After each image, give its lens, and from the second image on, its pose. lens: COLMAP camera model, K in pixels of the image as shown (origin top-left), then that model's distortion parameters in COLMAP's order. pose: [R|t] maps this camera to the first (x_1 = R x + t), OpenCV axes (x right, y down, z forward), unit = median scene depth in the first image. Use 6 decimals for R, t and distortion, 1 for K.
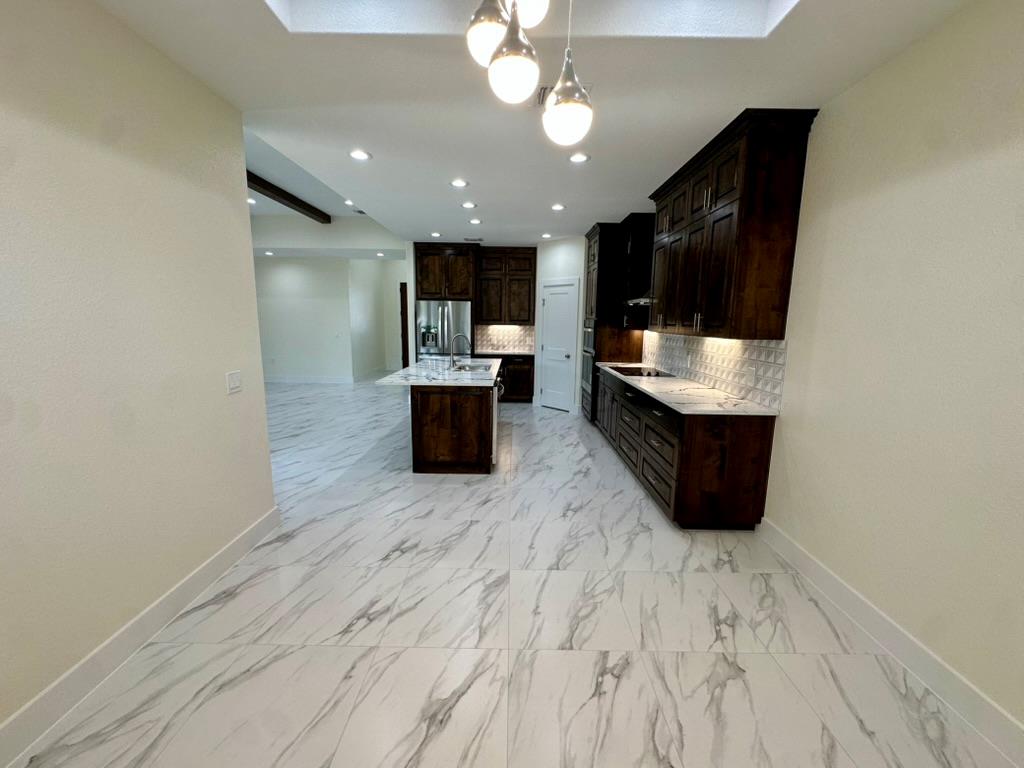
lens RADIAL K [[410.3, 0, 510.5], [0, 410.3, 379.8], [0, 0, 1]] dist [-0.002155, 0.000349]
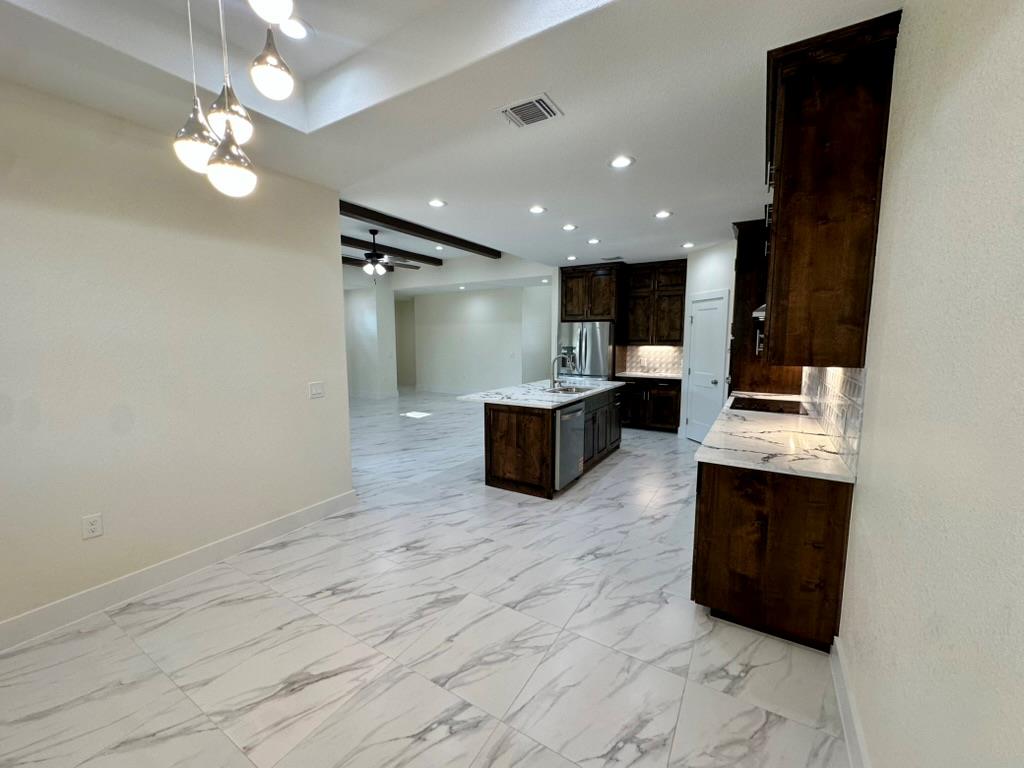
lens RADIAL K [[410.3, 0, 510.8], [0, 410.3, 379.5], [0, 0, 1]] dist [-0.002155, 0.000349]
pose [[0.856281, 0.037217, -0.515168, 0.463886], [-0.063298, 0.997444, -0.033153, -0.019036], [0.512618, 0.060997, 0.856448, 0.138458]]
